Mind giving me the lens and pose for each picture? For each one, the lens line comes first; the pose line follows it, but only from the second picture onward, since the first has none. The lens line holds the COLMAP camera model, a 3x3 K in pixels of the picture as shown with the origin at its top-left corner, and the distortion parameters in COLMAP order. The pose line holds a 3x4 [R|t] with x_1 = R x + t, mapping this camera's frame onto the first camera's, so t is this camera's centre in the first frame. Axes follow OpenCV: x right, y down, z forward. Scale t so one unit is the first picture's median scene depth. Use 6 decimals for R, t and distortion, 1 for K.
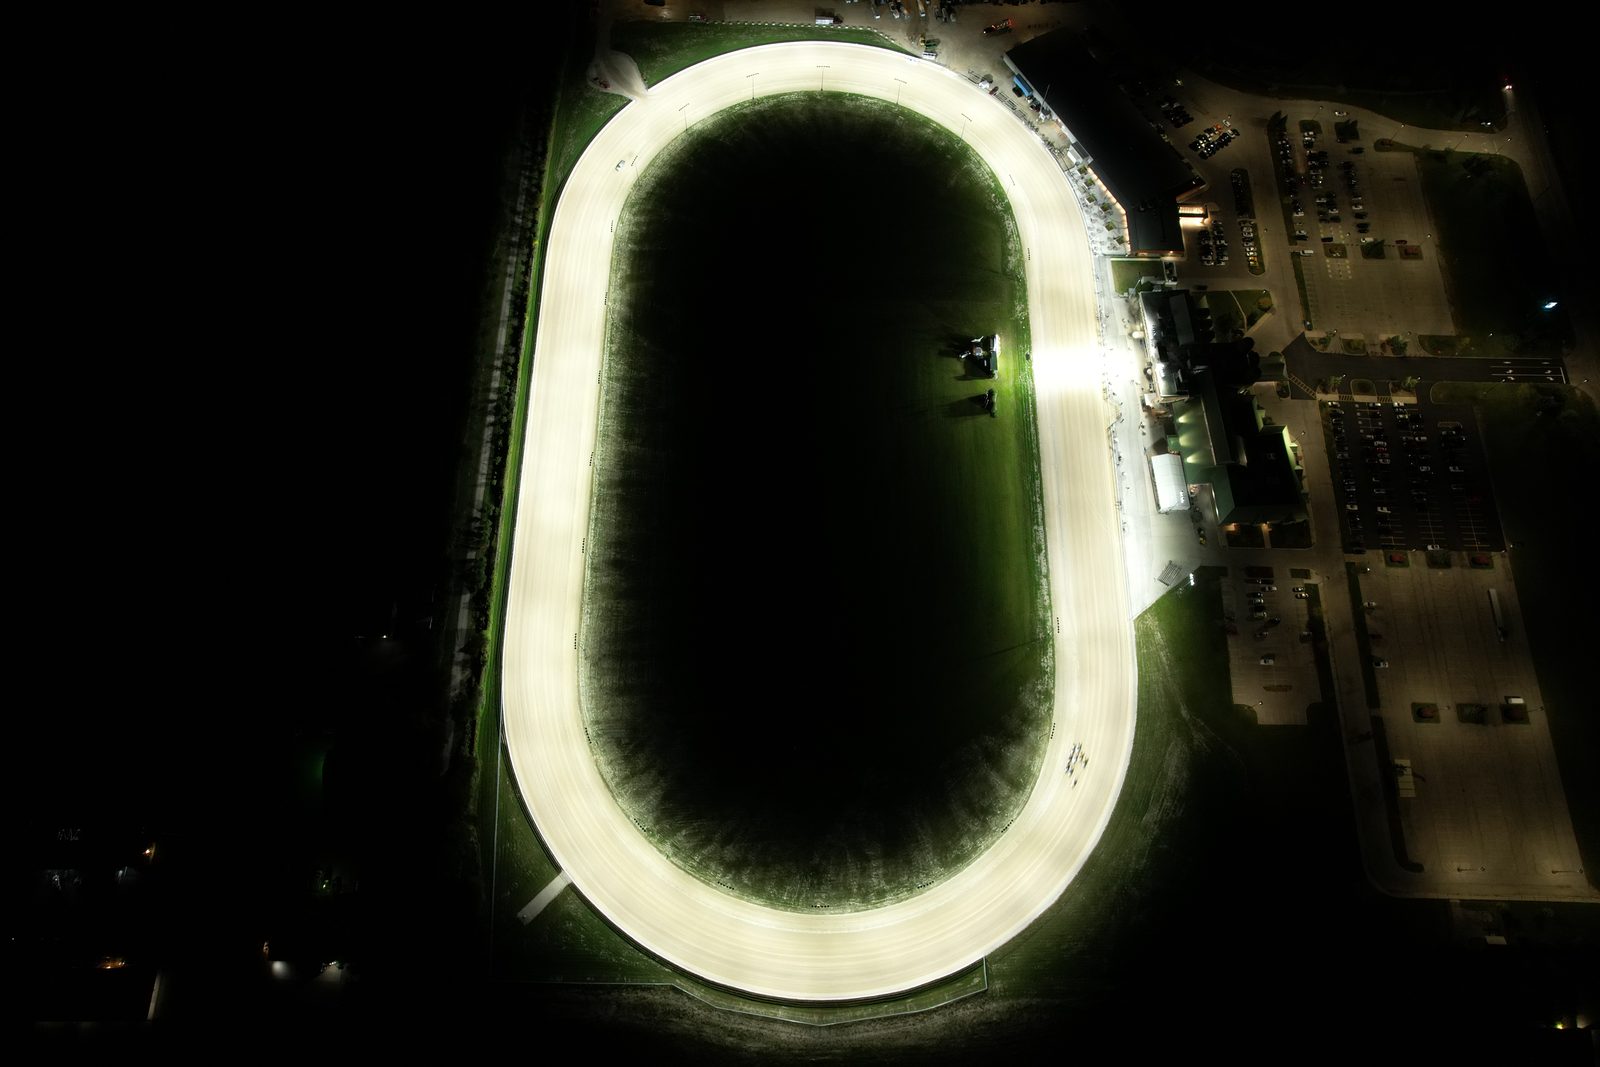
lens RADIAL K [[1026.7, 0, 793.8], [0, 1026.7, 525.0], [0, 0, 1]] dist [-0.080372, 0.071566]
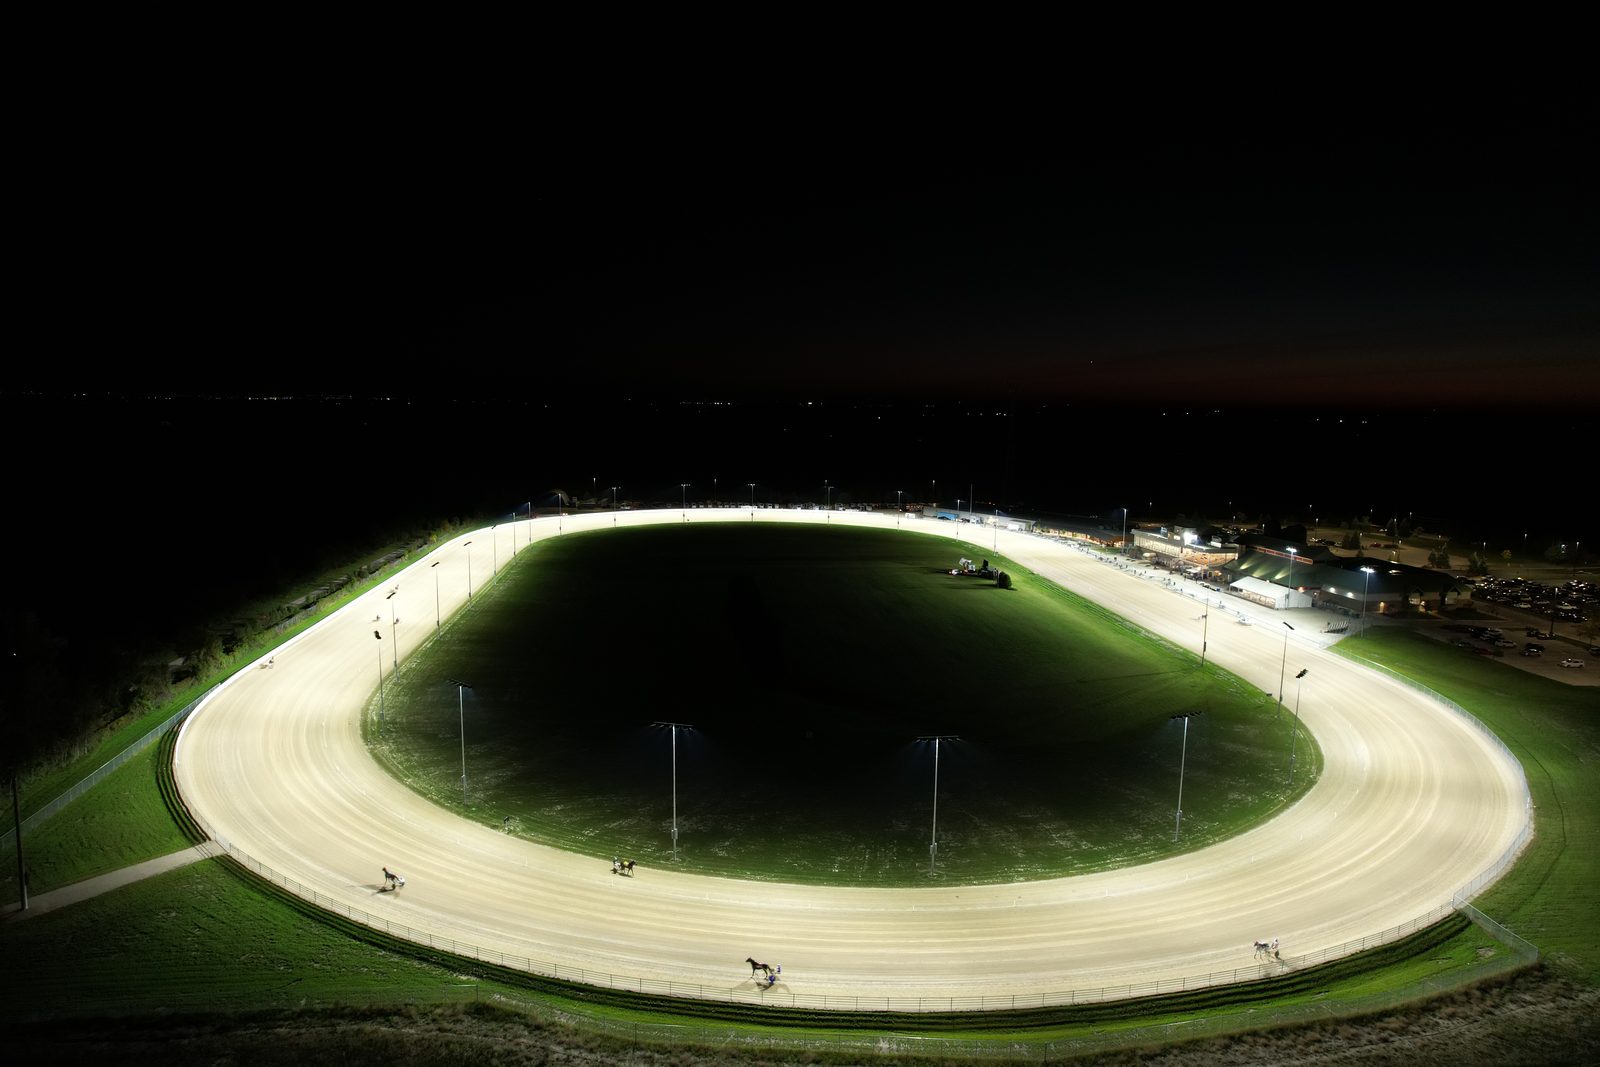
lens RADIAL K [[1026.7, 0, 788.6], [0, 1026.7, 530.6], [0, 0, 1]] dist [-0.080372, 0.071566]
pose [[0.993792, -0.016129, 0.110076, -0.060002], [0.105497, 0.450706, -0.886416, 0.605483], [-0.035315, 0.892527, 0.449610, 0.711684]]
